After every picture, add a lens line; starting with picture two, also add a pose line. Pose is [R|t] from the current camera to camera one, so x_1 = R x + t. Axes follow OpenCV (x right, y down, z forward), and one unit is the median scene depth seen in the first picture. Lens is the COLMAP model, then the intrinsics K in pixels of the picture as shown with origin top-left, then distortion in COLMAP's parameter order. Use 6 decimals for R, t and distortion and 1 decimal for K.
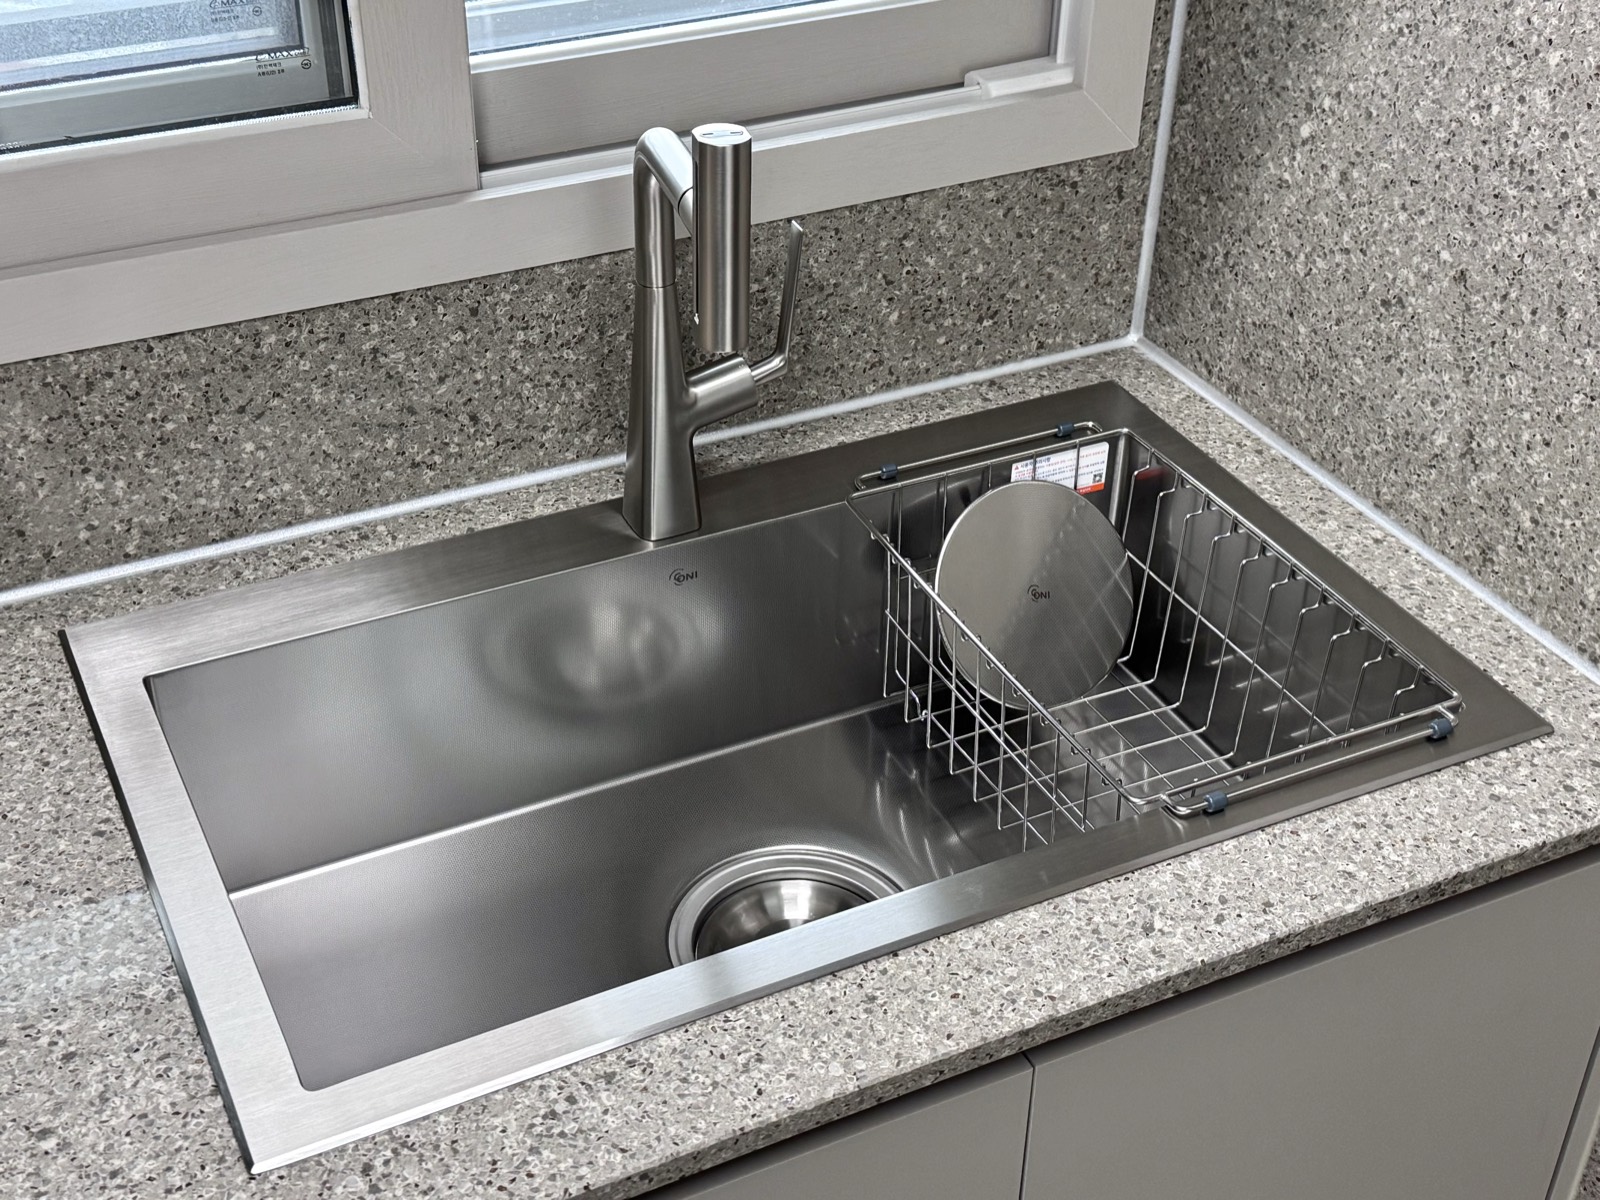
lens RADIAL K [[2121.0, 0, 792.5], [0, 2121.0, 586.5], [0, 0, 1]] dist [0.184159, -0.321872]
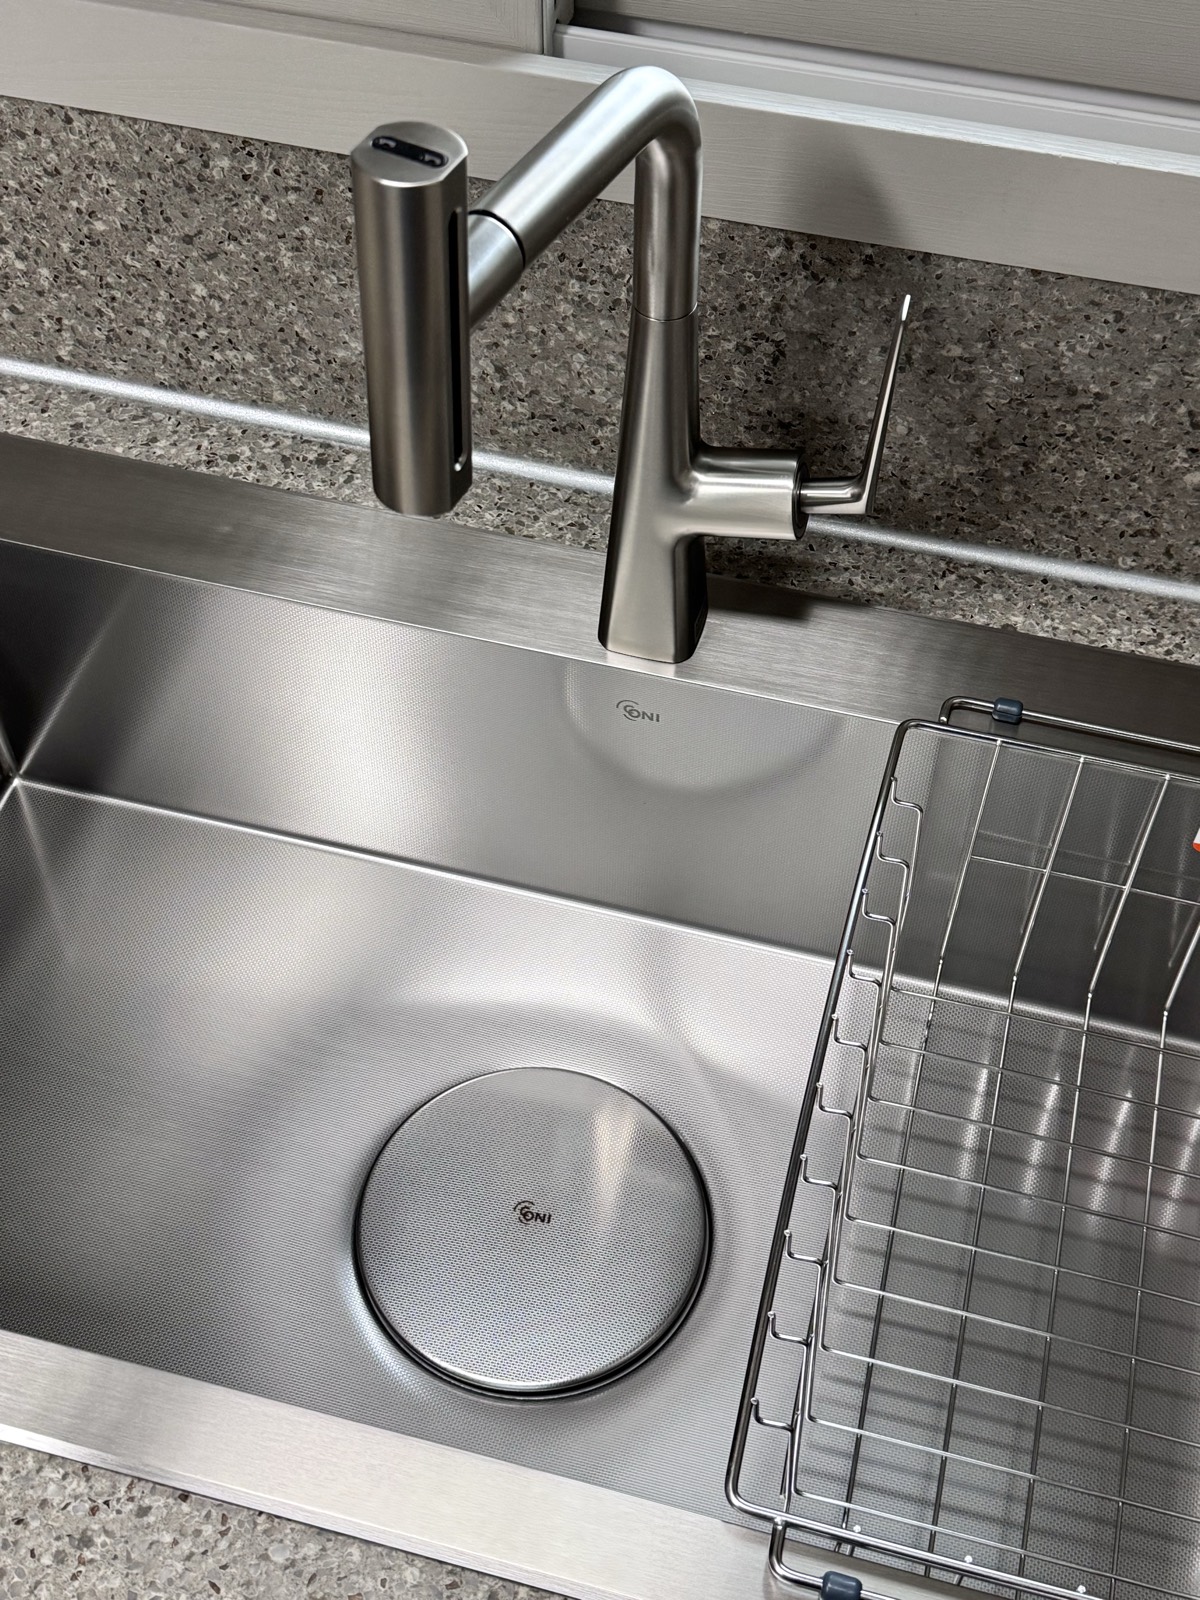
lens RADIAL K [[1962.9, 0, 609.3], [0, 1962.9, 805.4], [0, 0, 1]] dist [0.230900, -0.599481]
pose [[0.755021, 0.506096, -0.416905, 0.227385], [-0.371396, 0.854070, 0.364182, -0.211834], [0.540377, -0.120128, 0.832804, 0.465067]]
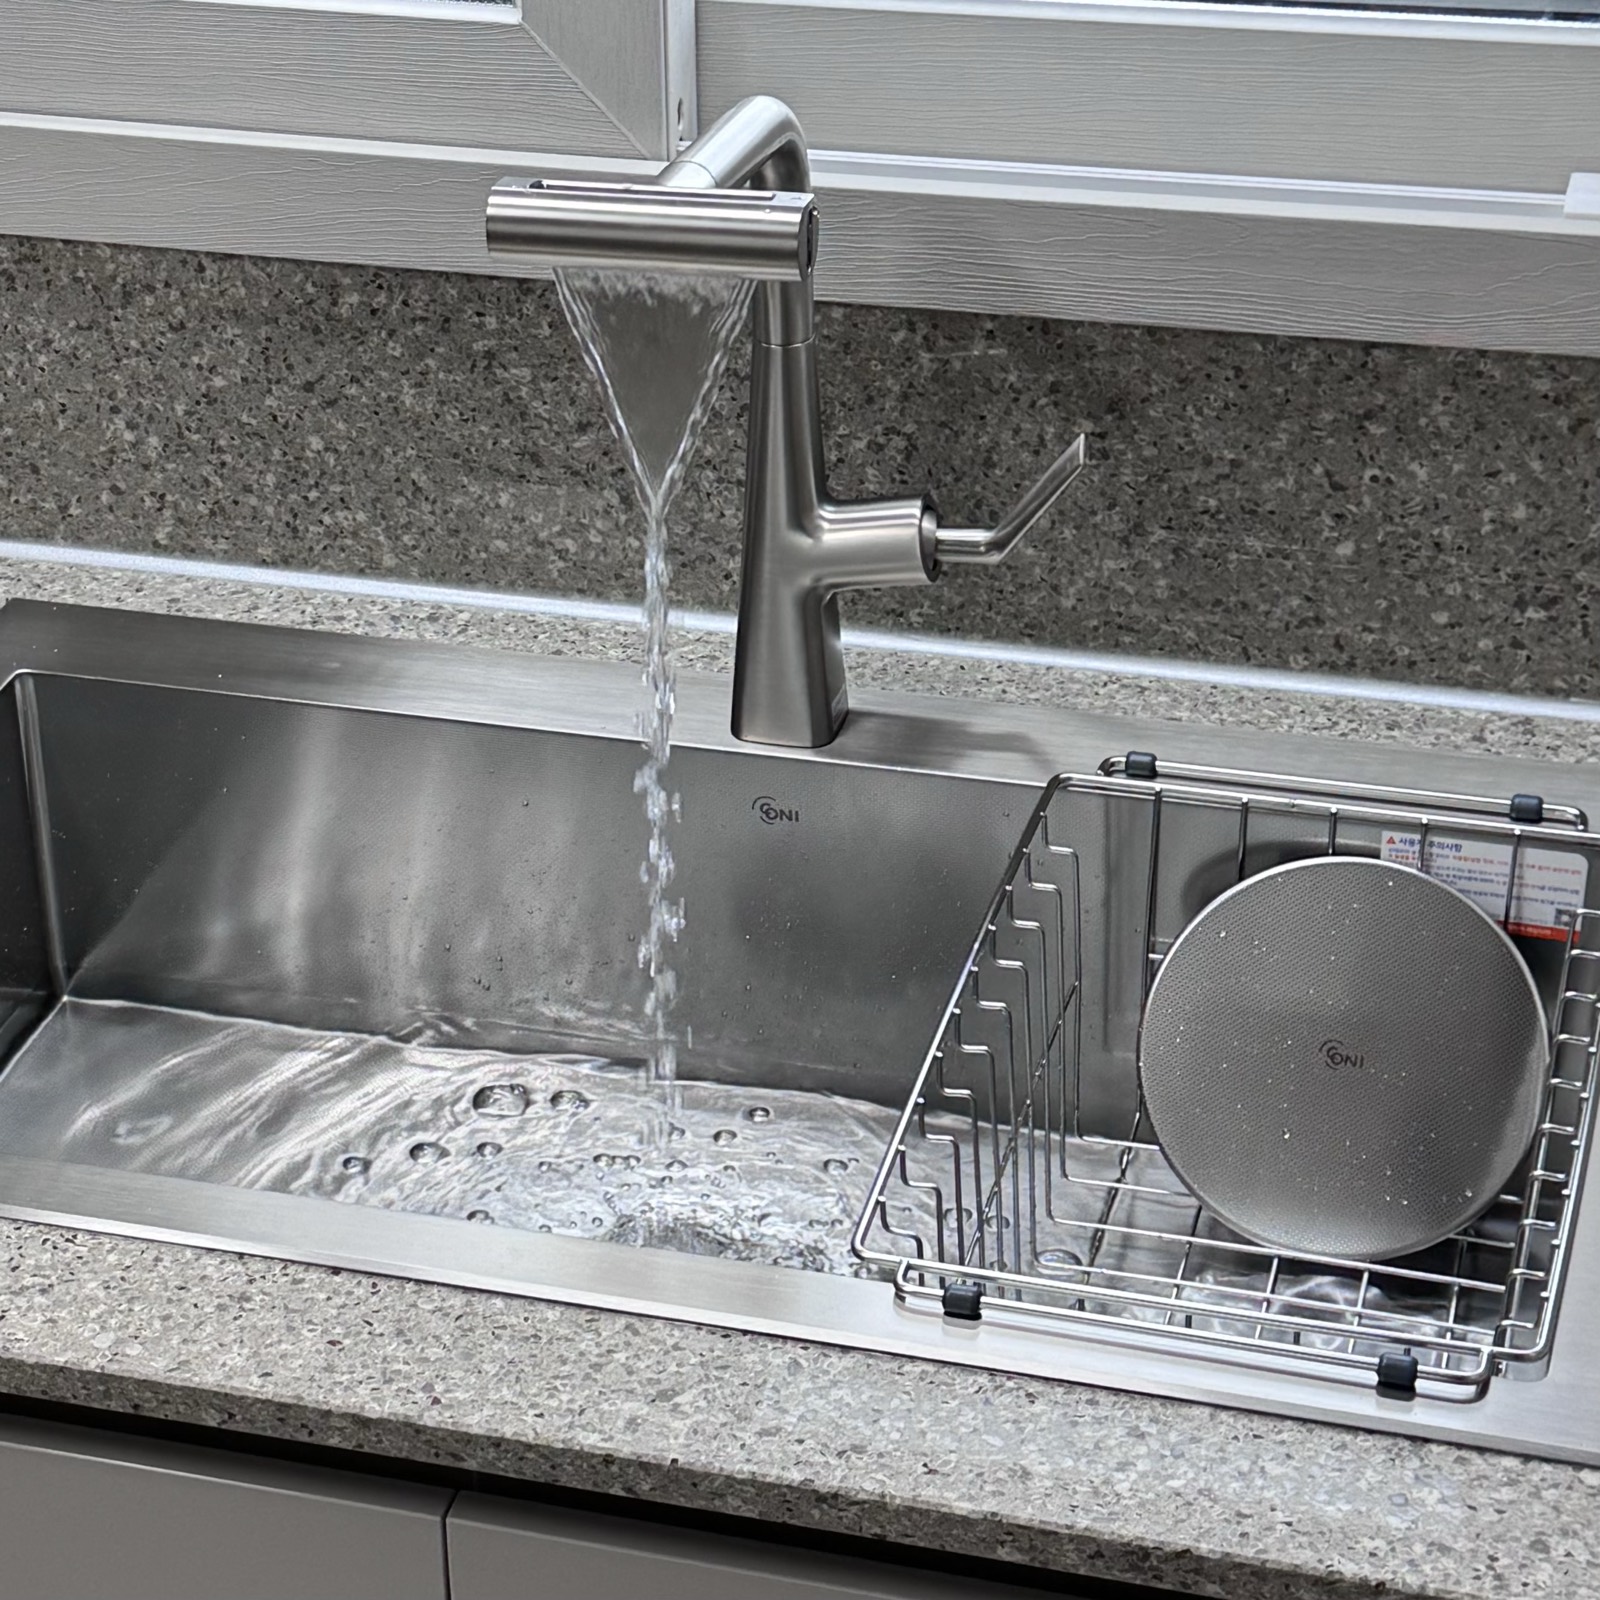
lens RADIAL K [[3953.8, 0, 579.8], [0, 3953.8, 863.4], [0, 0, 1]] dist [0.145543, -0.040120]
pose [[0.728086, 0.303079, -0.614844, 0.653145], [-0.348482, 0.936047, 0.048745, -0.028005], [0.590297, 0.178772, 0.787141, 0.030578]]
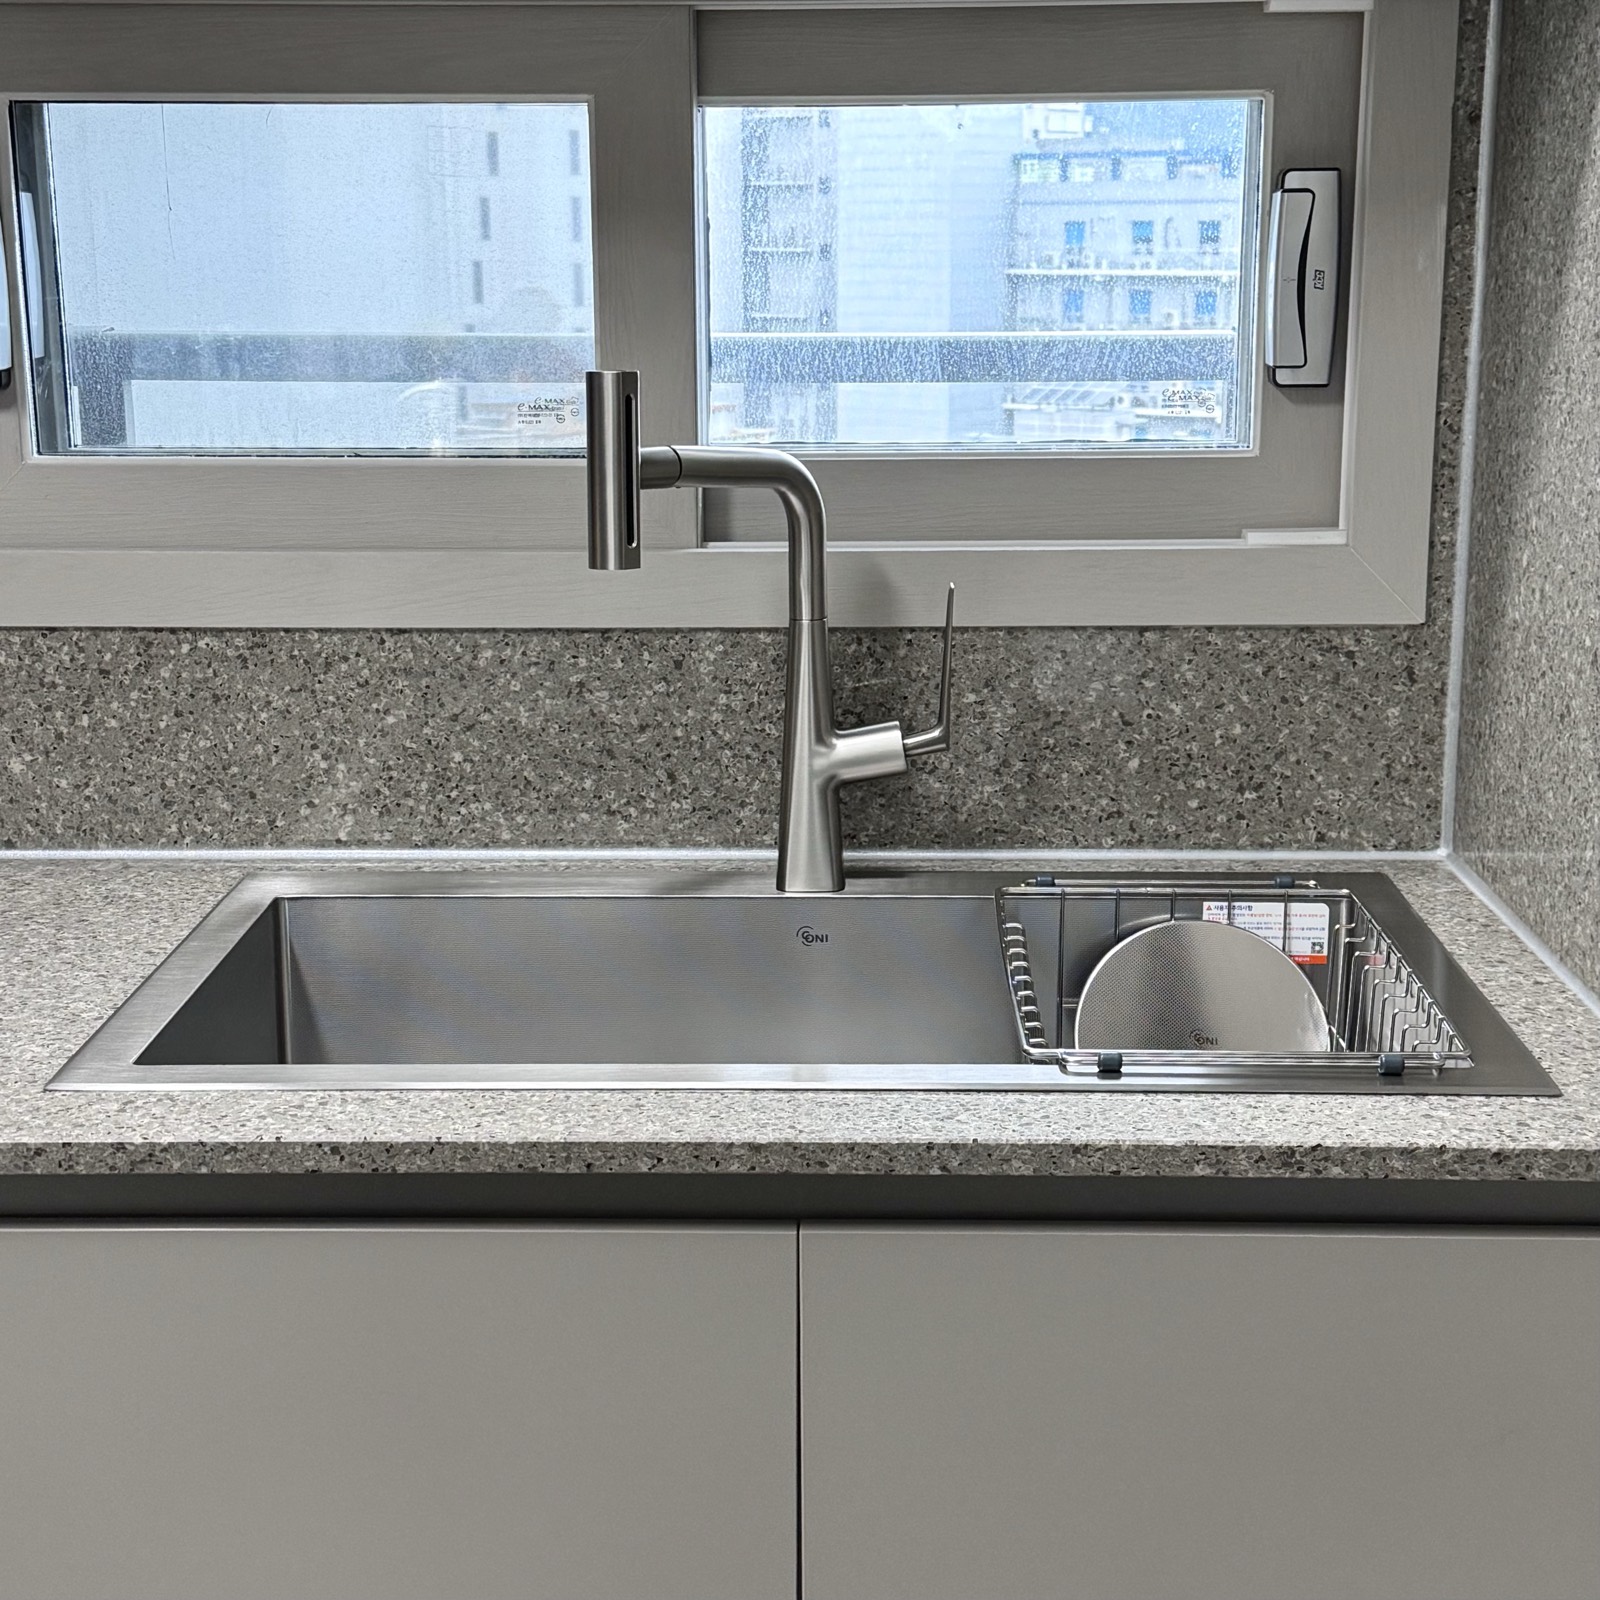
lens RADIAL K [[2723.9, 0, 800.0], [0, 2723.9, 800.0], [0, 0, 1]] dist [0.148463, -0.041361]
pose [[0.887477, 0.076970, -0.454378, 0.517175], [-0.244774, 0.914113, -0.323238, 0.350311], [0.390474, 0.398087, 0.830095, -0.070533]]
